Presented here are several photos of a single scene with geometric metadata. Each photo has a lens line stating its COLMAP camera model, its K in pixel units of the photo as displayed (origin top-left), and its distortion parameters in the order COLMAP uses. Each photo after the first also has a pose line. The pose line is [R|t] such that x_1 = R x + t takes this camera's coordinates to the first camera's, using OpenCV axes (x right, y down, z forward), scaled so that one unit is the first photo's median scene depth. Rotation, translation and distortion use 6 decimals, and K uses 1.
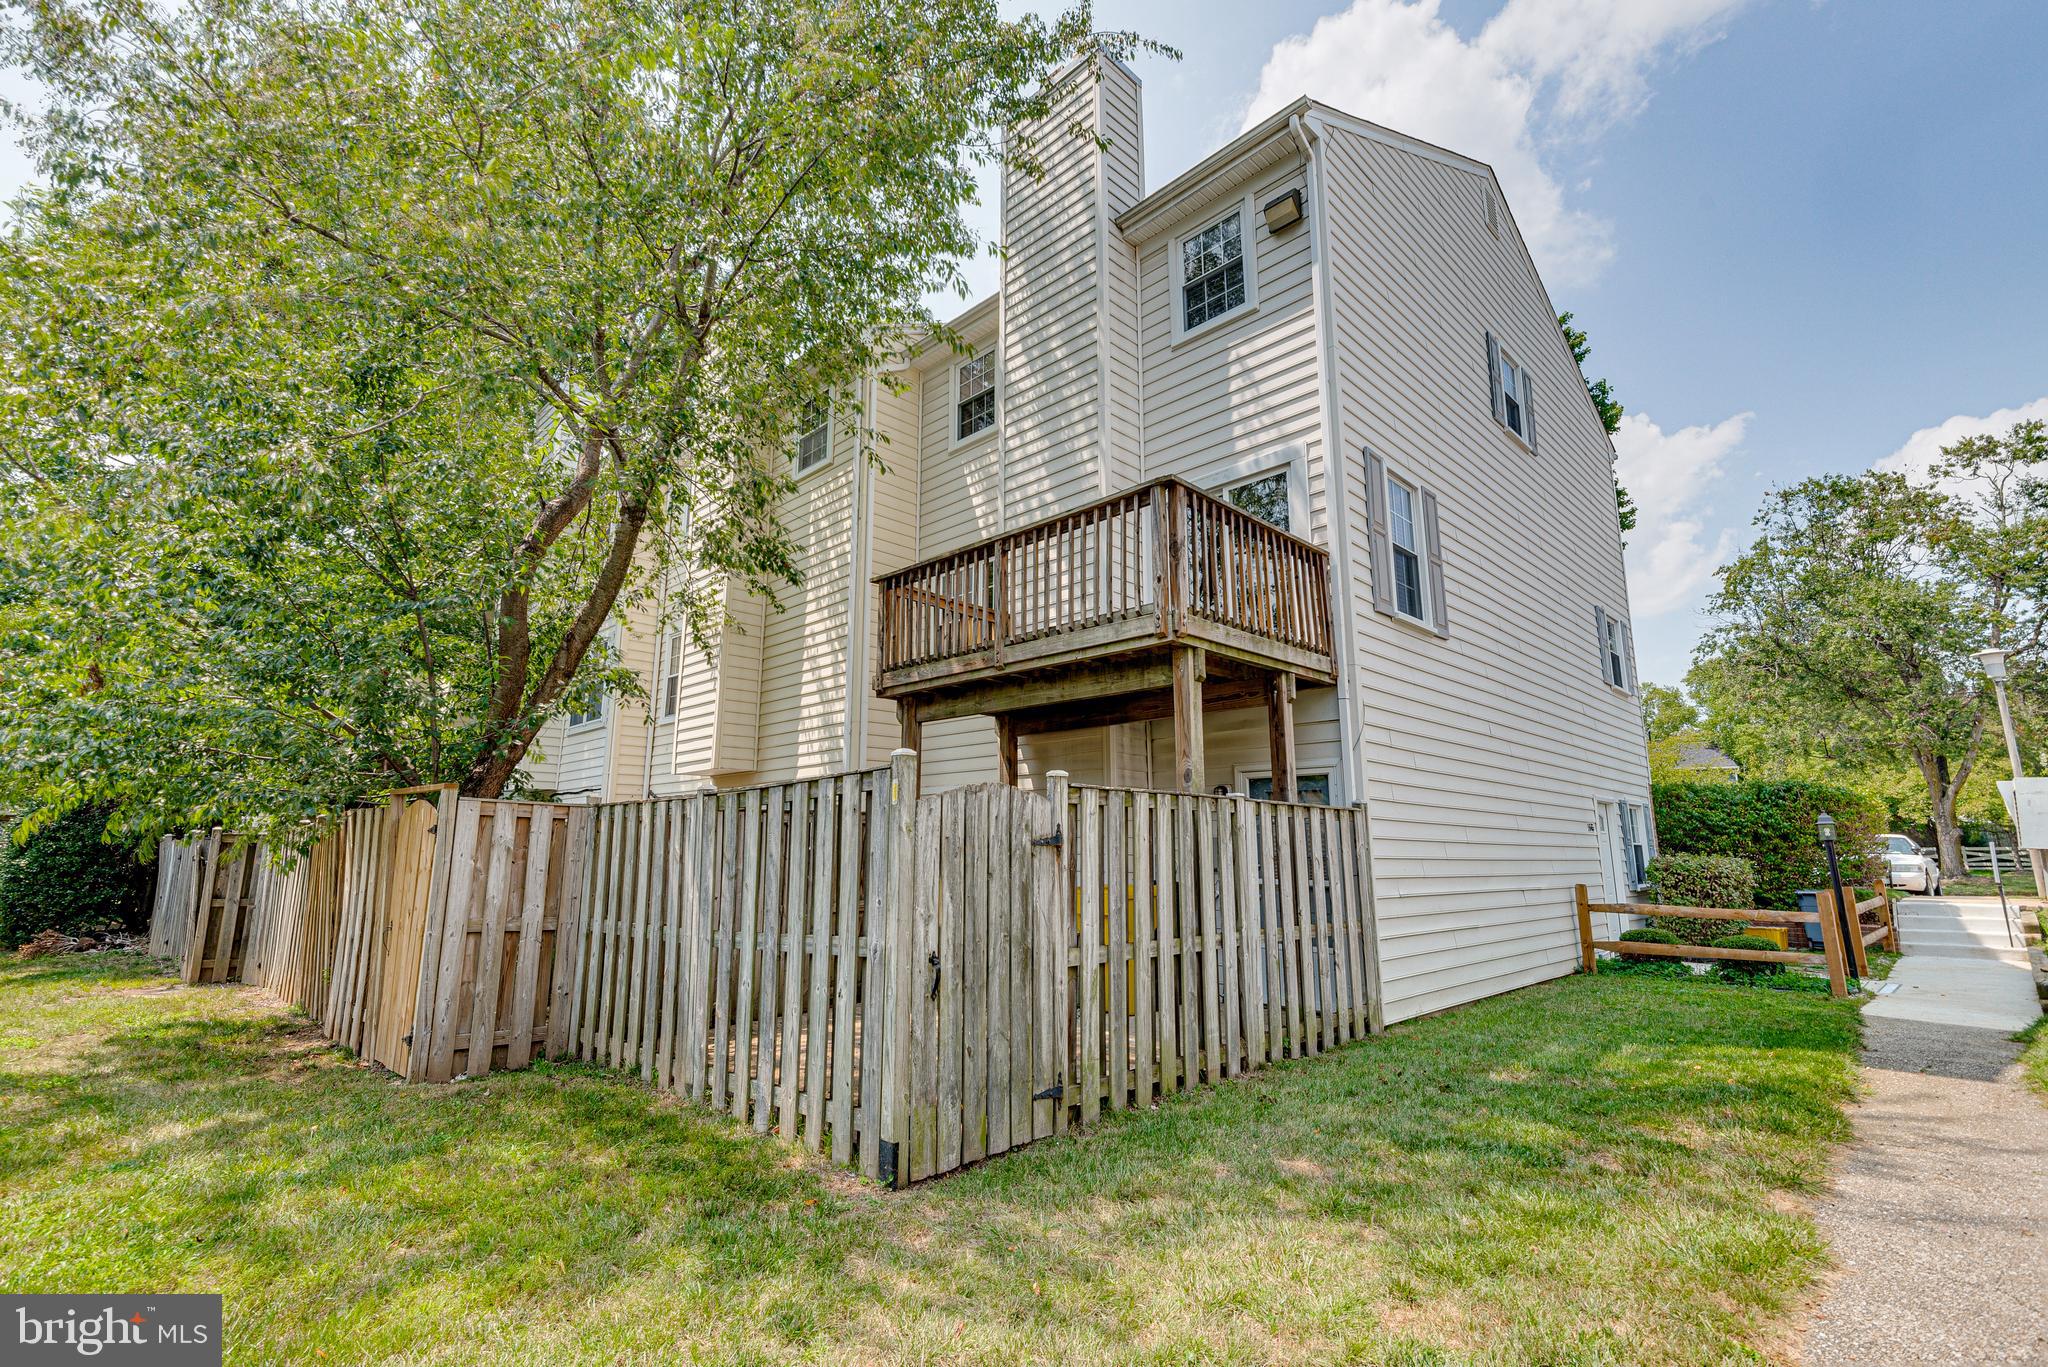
lens RADIAL K [[925.7, 0, 1027.4], [0, 925.7, 692.7], [0, 0, 1]] dist [0.032955, -0.006669]
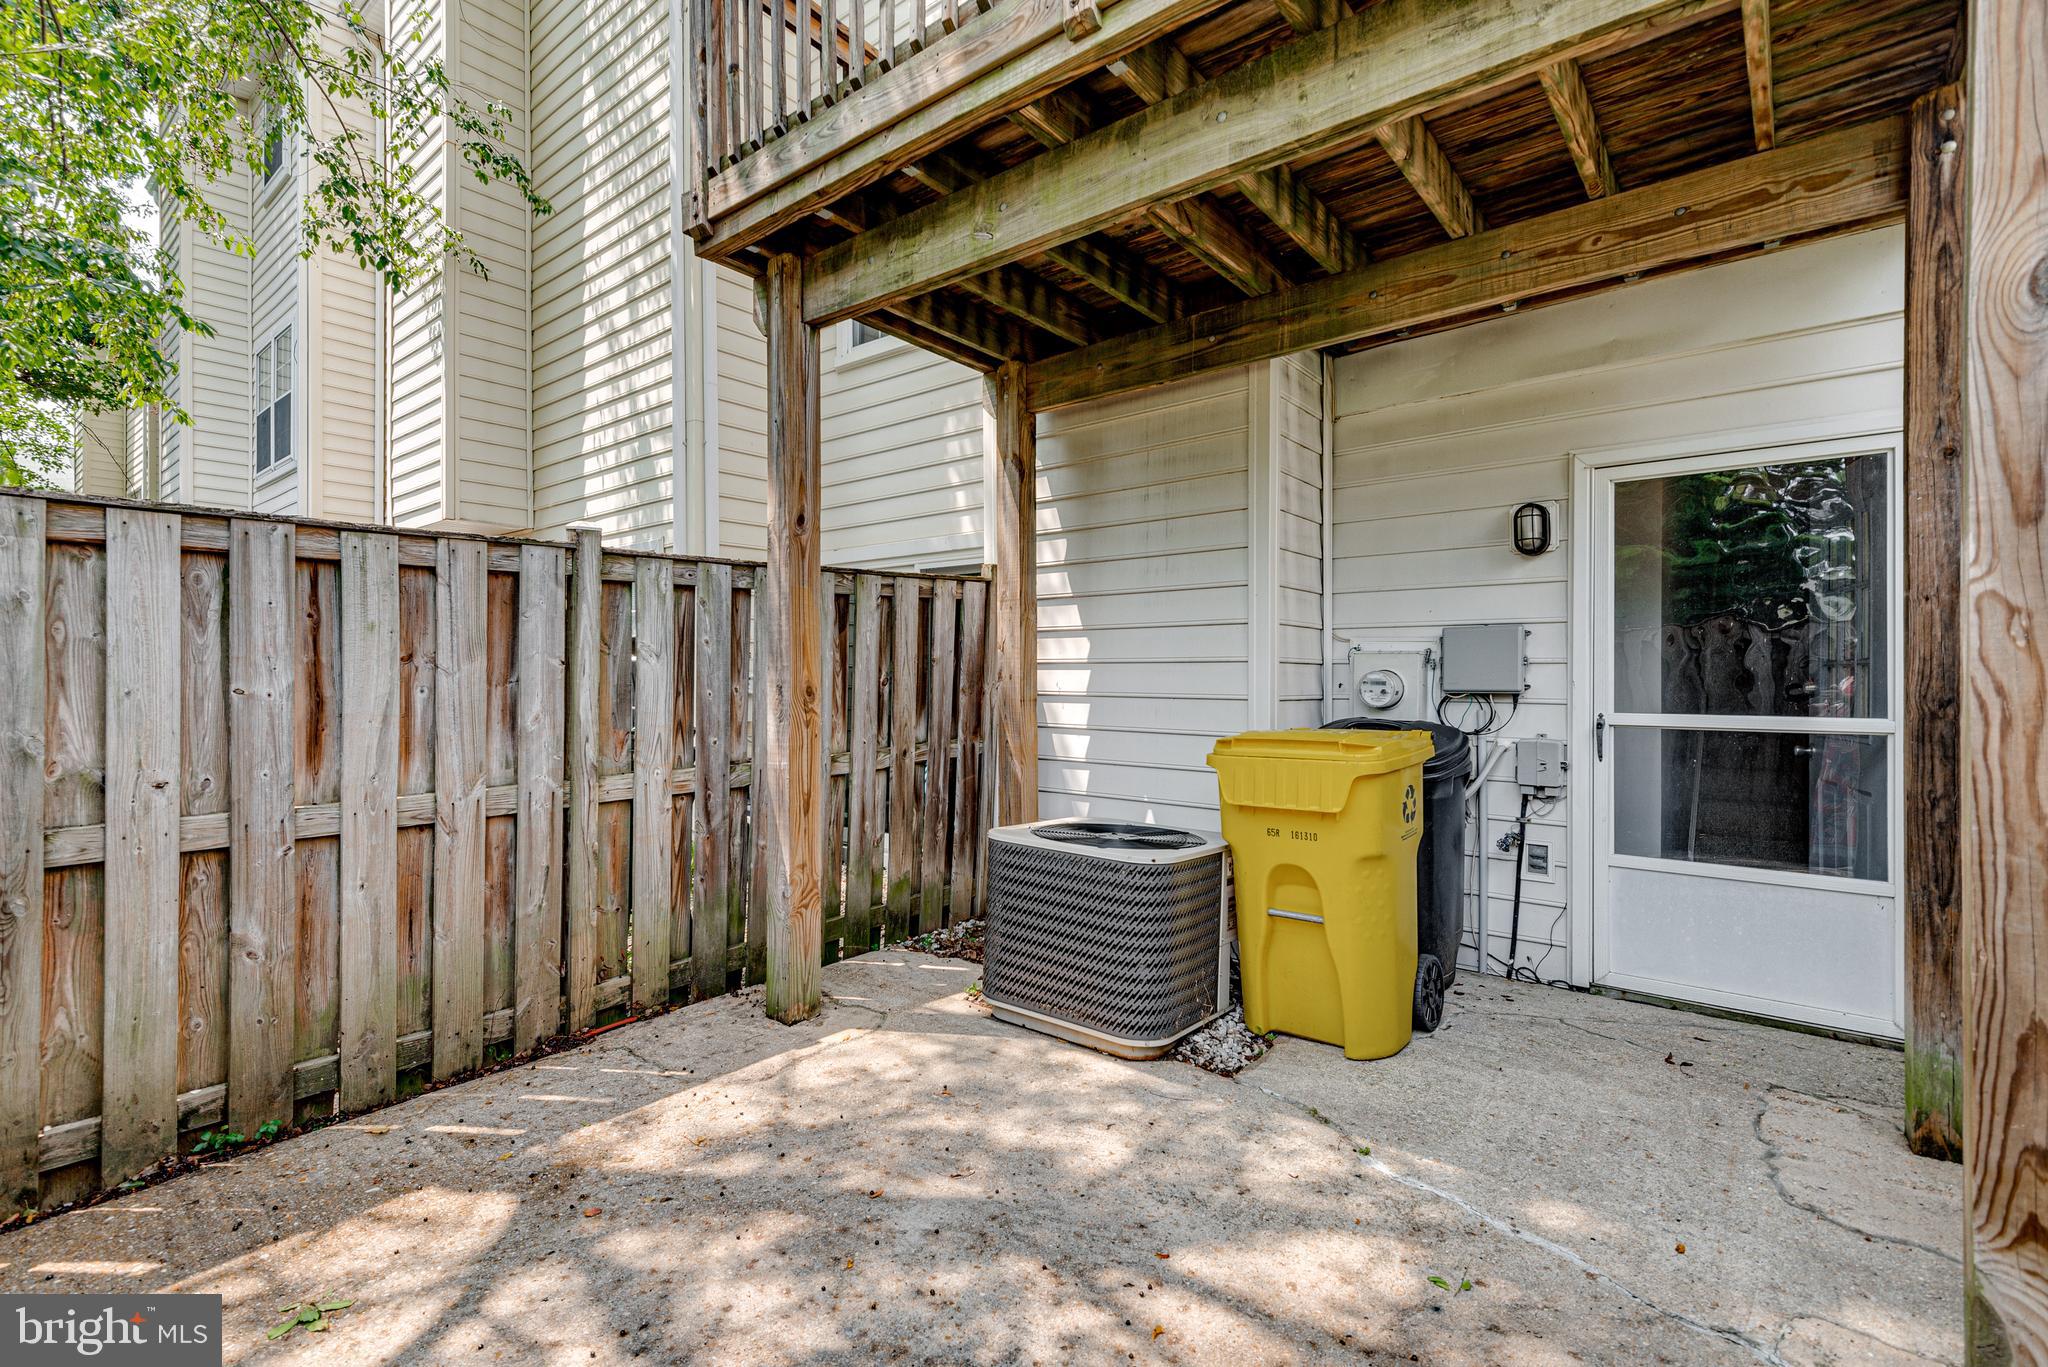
lens RADIAL K [[925.7, 0, 1020.4], [0, 925.7, 679.6], [0, 0, 1]] dist [0.032955, -0.006669]
pose [[0.994962, 0.012148, 0.099510, -0.053379], [-0.029174, 0.984756, 0.171476, 0.084172], [-0.095910, -0.173515, 0.980150, 0.469630]]
